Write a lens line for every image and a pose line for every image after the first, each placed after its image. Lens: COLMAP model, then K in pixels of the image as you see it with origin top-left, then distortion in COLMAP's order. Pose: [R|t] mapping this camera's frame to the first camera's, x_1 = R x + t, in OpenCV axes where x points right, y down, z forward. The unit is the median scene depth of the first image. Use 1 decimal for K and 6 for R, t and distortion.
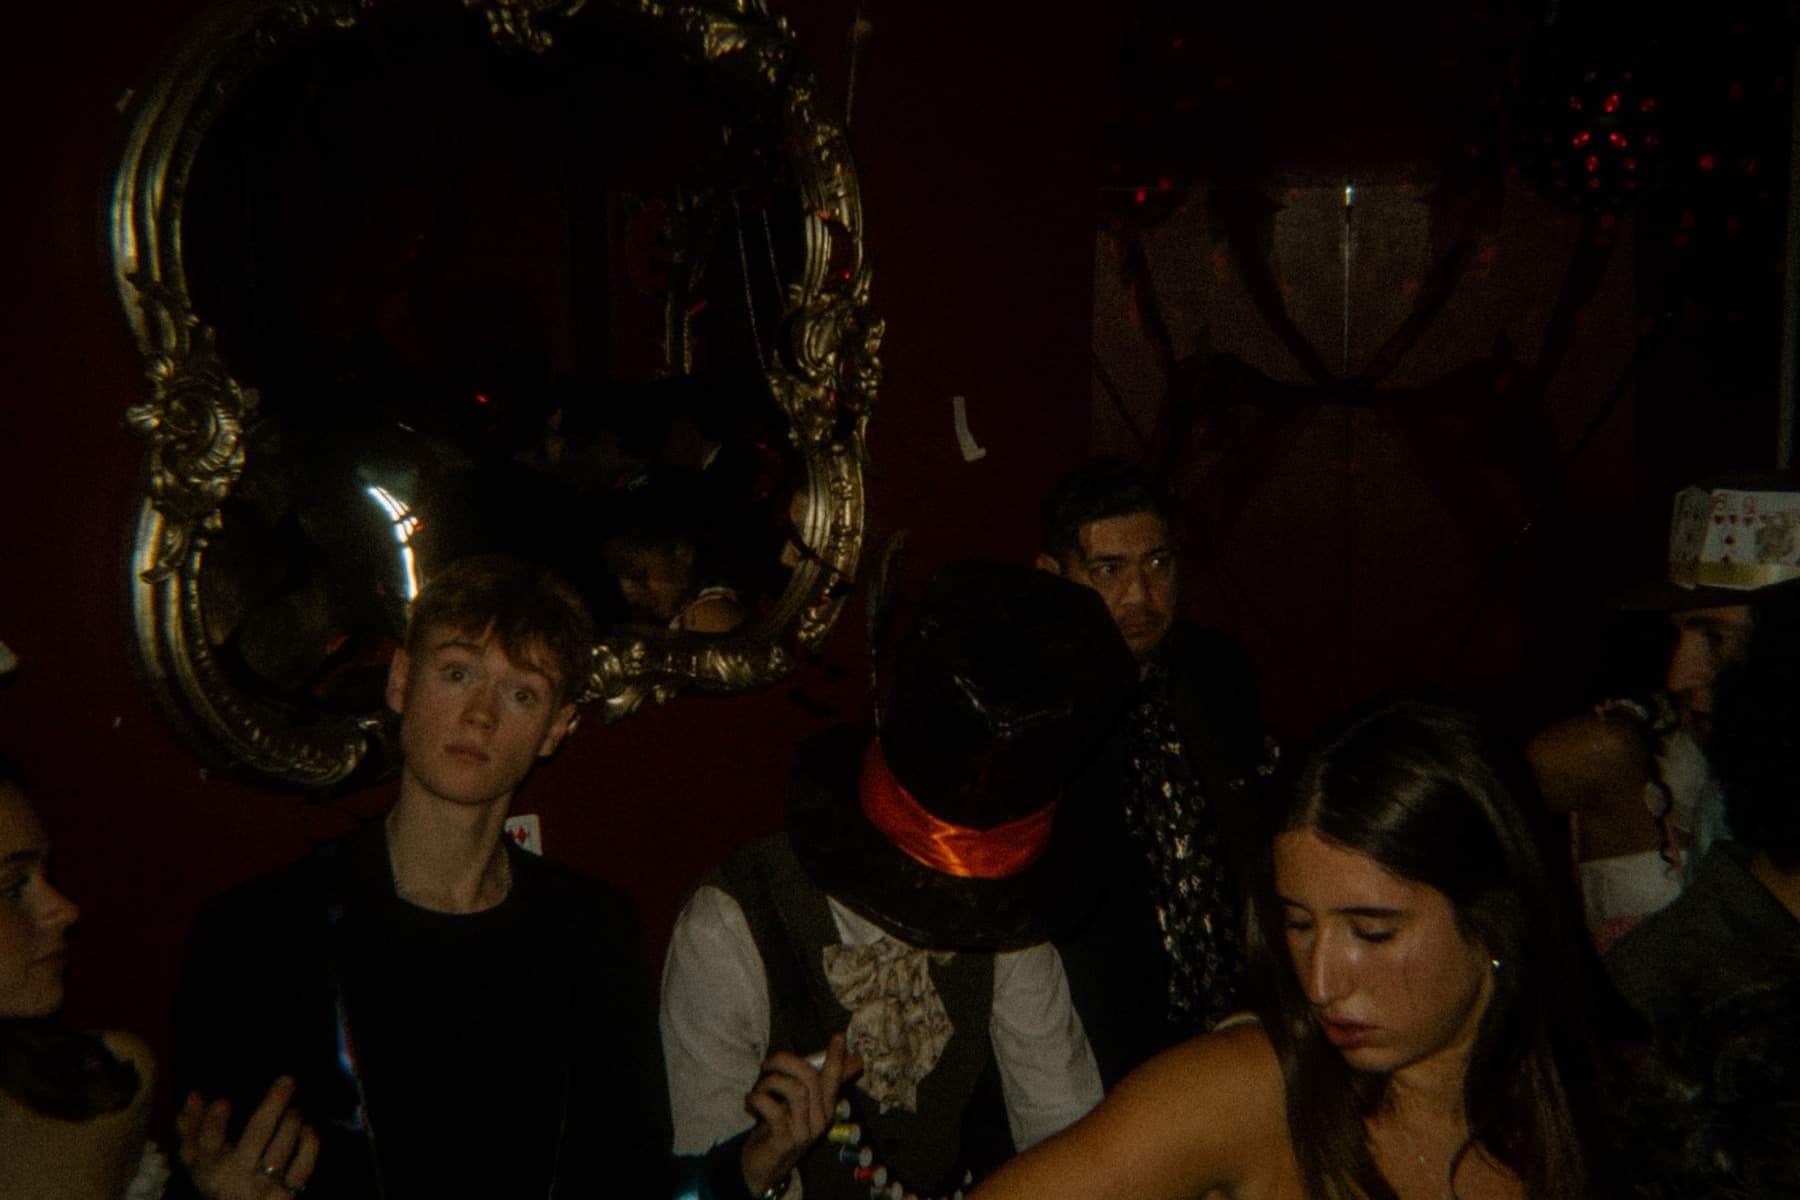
lens RADIAL K [[2350.9, 0, 906.0], [0, 2350.9, 601.9], [0, 0, 1]] dist [0.171673, 0.000000]
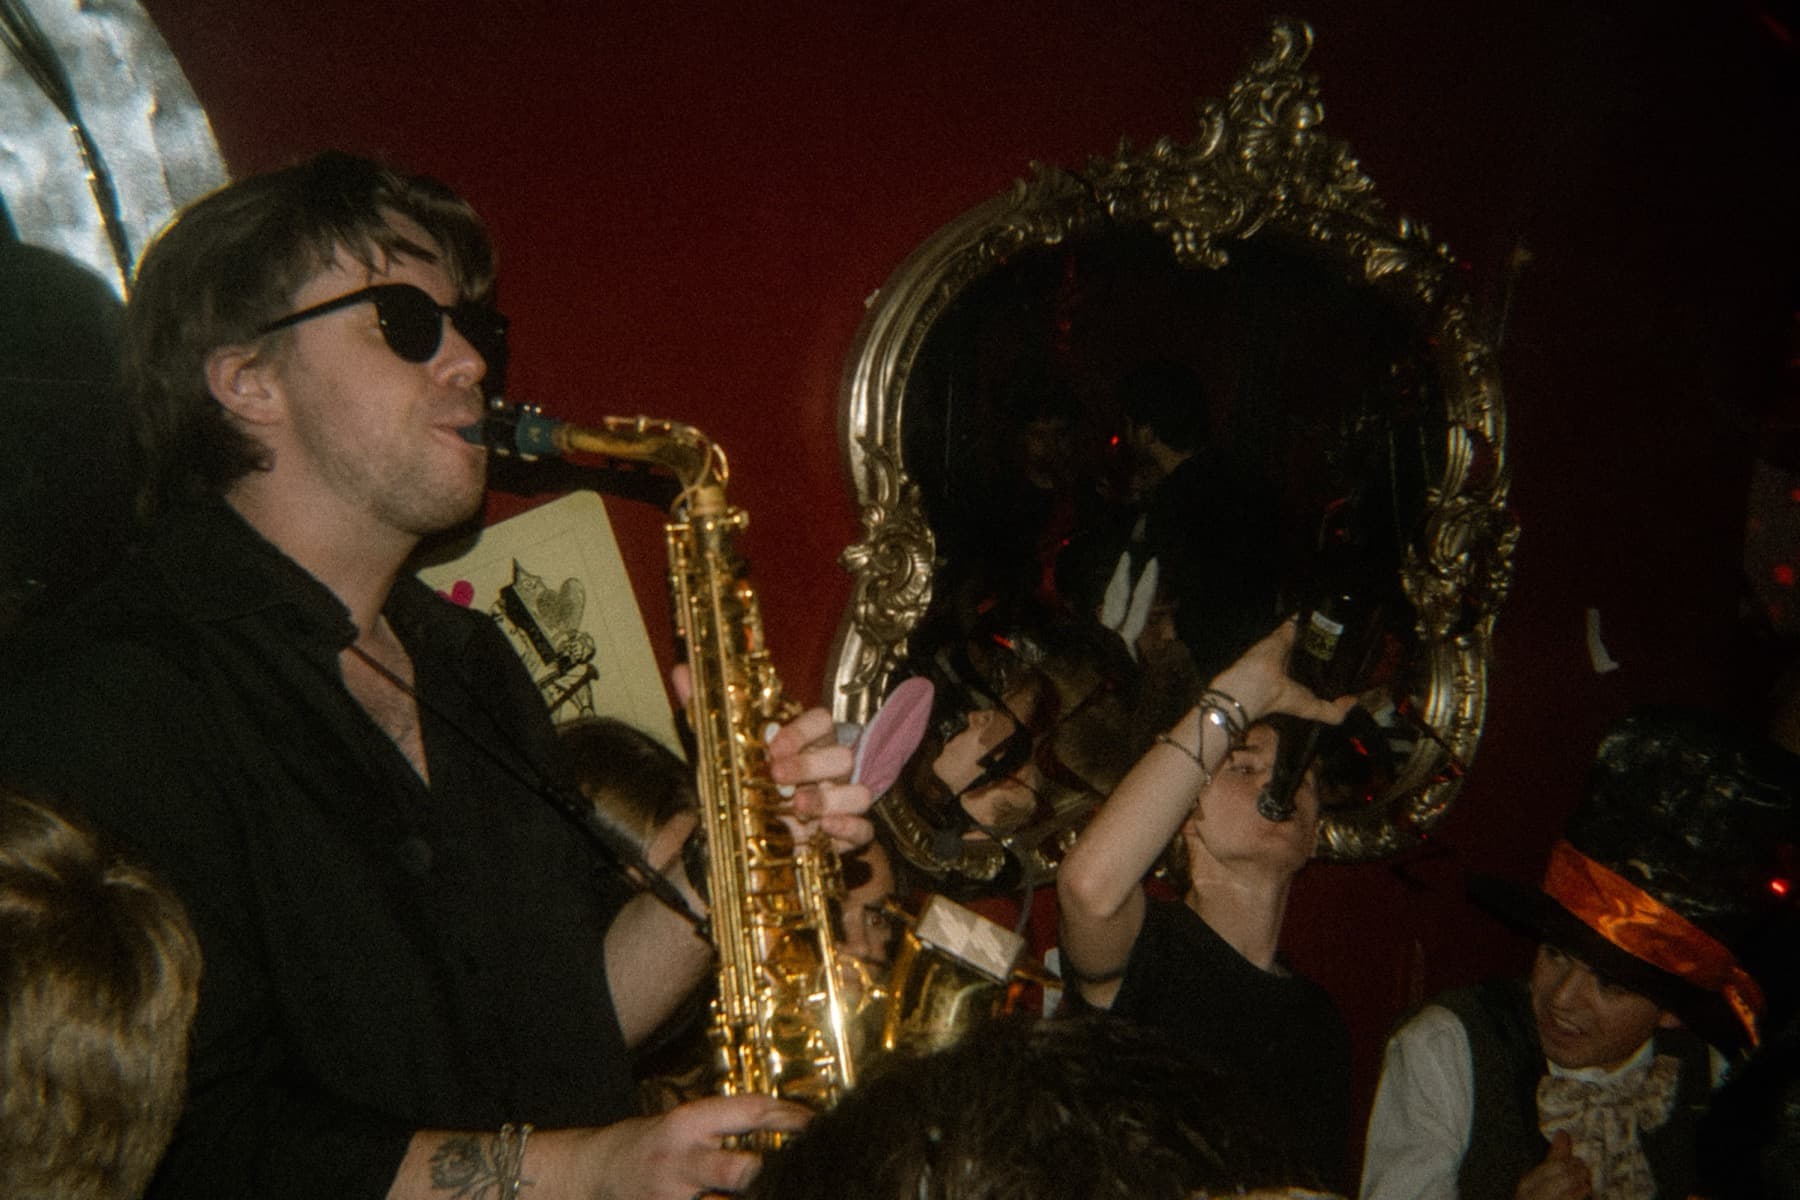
lens RADIAL K [[2350.9, 0, 895.6], [0, 2350.9, 600.3], [0, 0, 1]] dist [0.171673, 0.000000]
pose [[0.957967, 0.073339, -0.277347, 0.024682], [-0.100764, 0.991192, -0.085941, 0.038331], [0.268602, 0.110275, 0.956918, -0.103247]]
